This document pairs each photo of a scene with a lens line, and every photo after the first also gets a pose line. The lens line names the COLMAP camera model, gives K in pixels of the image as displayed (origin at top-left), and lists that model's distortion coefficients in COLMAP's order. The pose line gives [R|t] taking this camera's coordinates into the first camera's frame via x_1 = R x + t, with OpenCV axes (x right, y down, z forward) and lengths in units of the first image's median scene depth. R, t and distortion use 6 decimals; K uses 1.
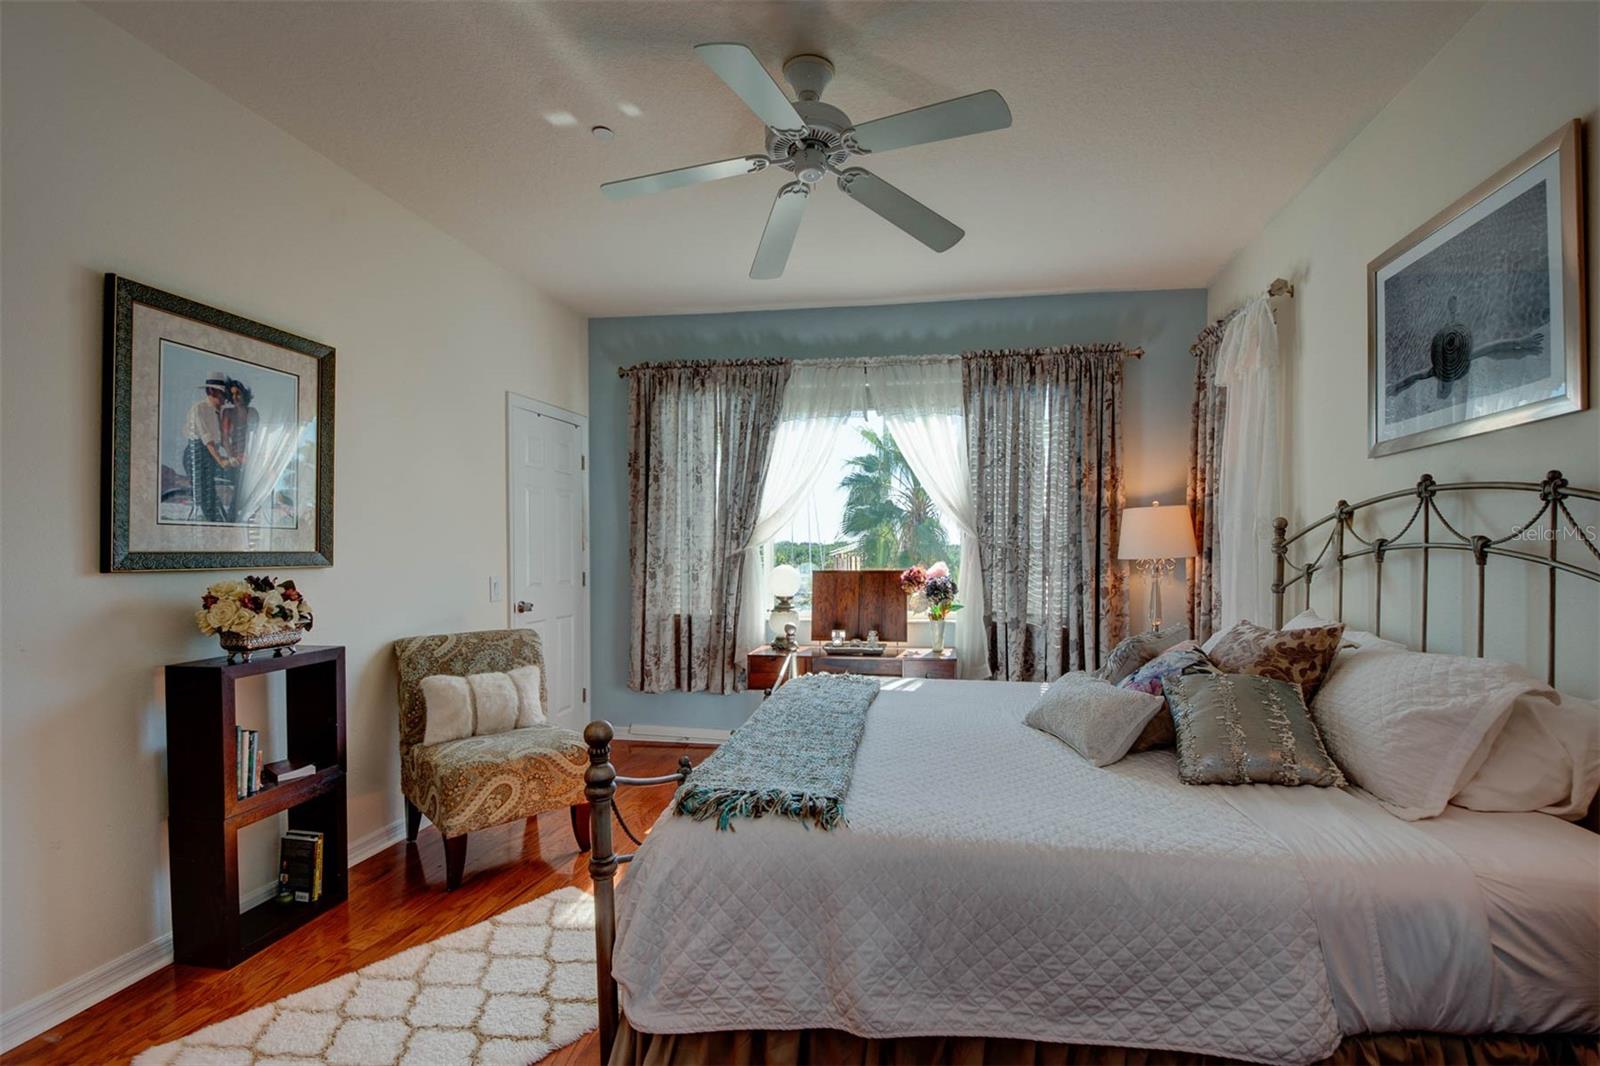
lens RADIAL K [[724.5, 0, 823.7], [0, 724.5, 549.3], [0, 0, 1]] dist [0.002639, -0.000396]
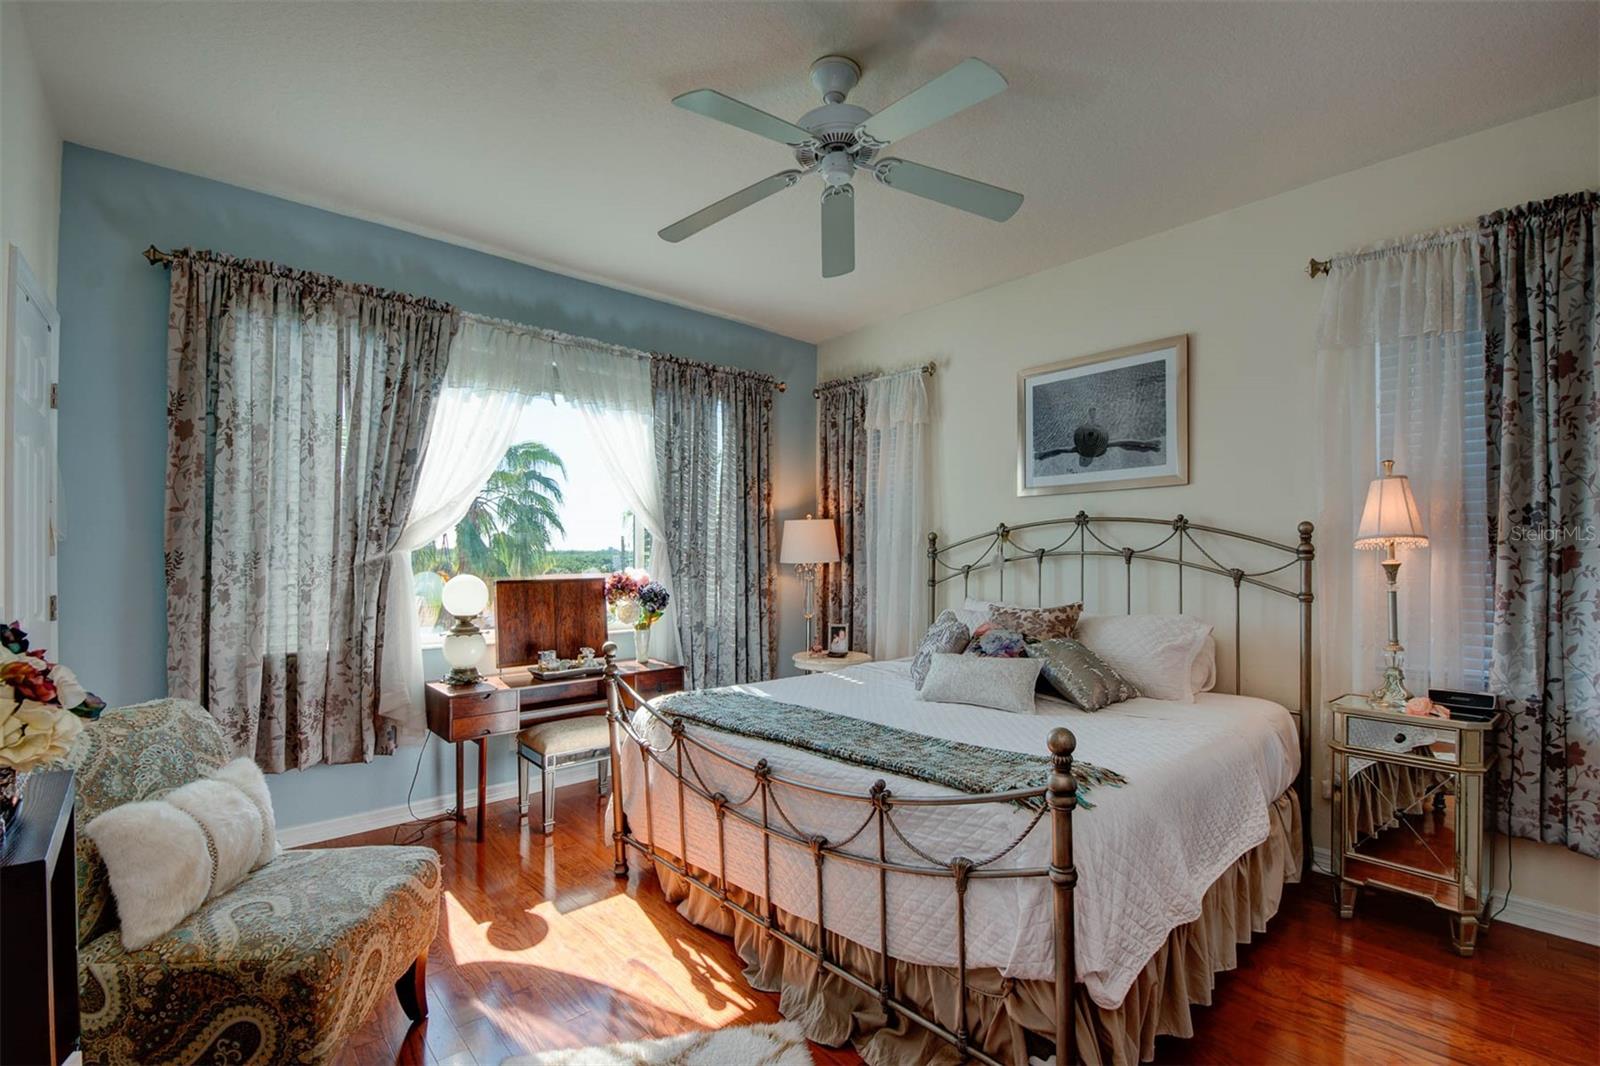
lens RADIAL K [[724.5, 0, 823.7], [0, 724.5, 549.3], [0, 0, 1]] dist [0.002639, -0.000396]
pose [[0.612716, 0.007599, 0.790267, -0.431458], [-0.001636, 0.999964, -0.008348, 0.000450], [-0.790302, 0.003822, 0.612706, 0.225082]]
